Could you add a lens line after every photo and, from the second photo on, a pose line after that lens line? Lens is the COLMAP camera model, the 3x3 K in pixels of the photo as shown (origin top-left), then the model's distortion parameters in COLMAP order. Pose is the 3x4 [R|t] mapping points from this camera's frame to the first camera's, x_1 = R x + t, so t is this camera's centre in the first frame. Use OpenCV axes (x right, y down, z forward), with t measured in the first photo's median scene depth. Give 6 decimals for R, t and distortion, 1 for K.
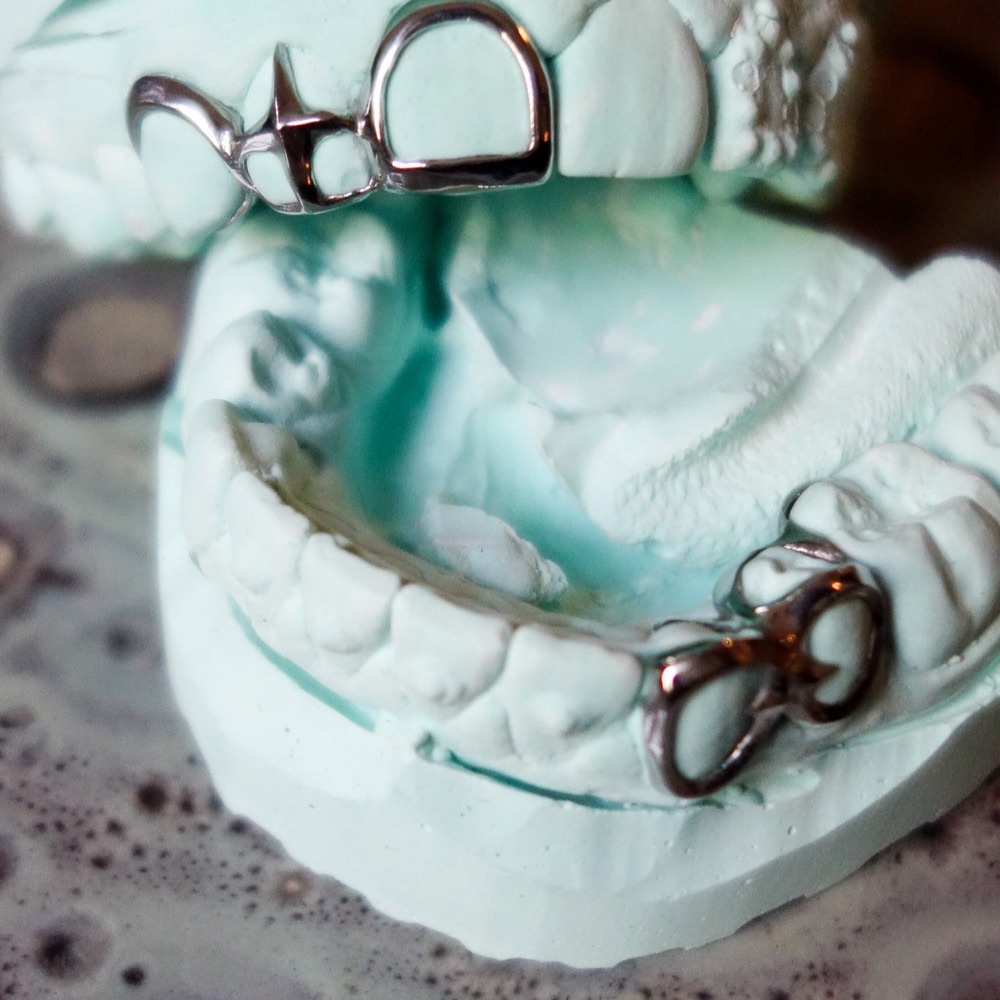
lens RADIAL K [[1857.2, 0, 431.8], [0, 1857.2, 555.2], [0, 0, 1]] dist [0.067356, 0.000000]
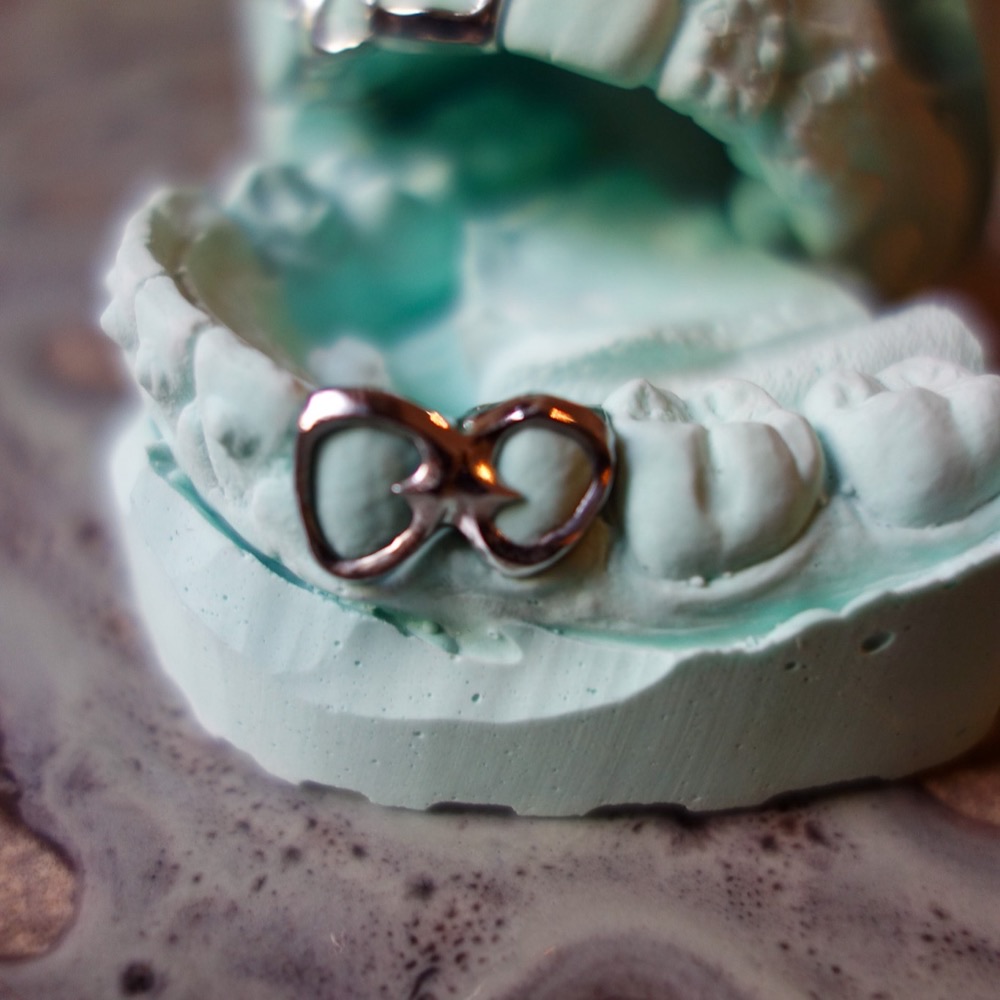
lens RADIAL K [[1115.2, 0, 496.0], [0, 1115.2, 498.6], [0, 0, 1]] dist [0.061708, 0.000000]
pose [[0.870824, 0.297733, -0.391178, 0.377010], [-0.386998, 0.905891, -0.172029, 0.143862], [0.303146, 0.301192, 0.904094, 0.443633]]
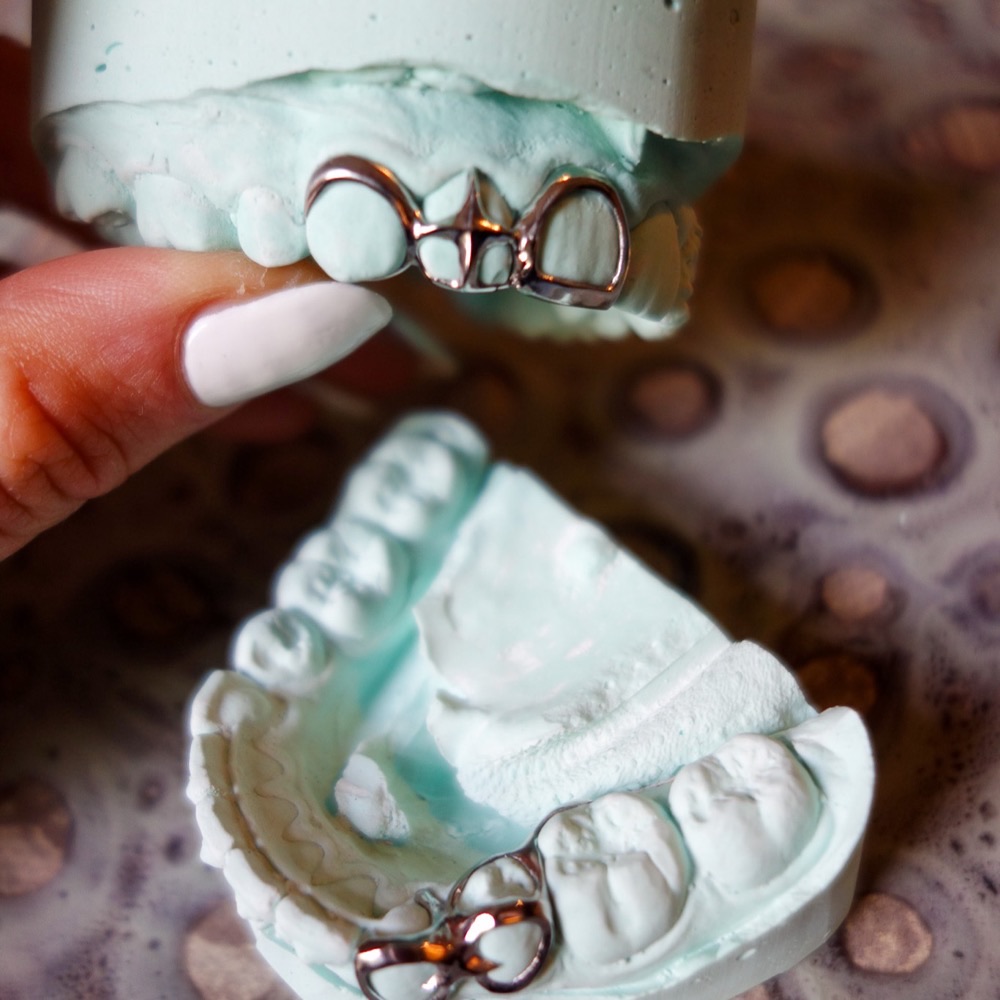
lens RADIAL K [[1115.2, 0, 500.2], [0, 1115.2, 533.8], [0, 0, 1]] dist [0.061708, 0.000000]
pose [[0.917762, 0.171003, -0.358427, 0.426716], [-0.137445, 0.983538, 0.117309, -0.340116], [0.372587, -0.058397, 0.926158, 0.173894]]
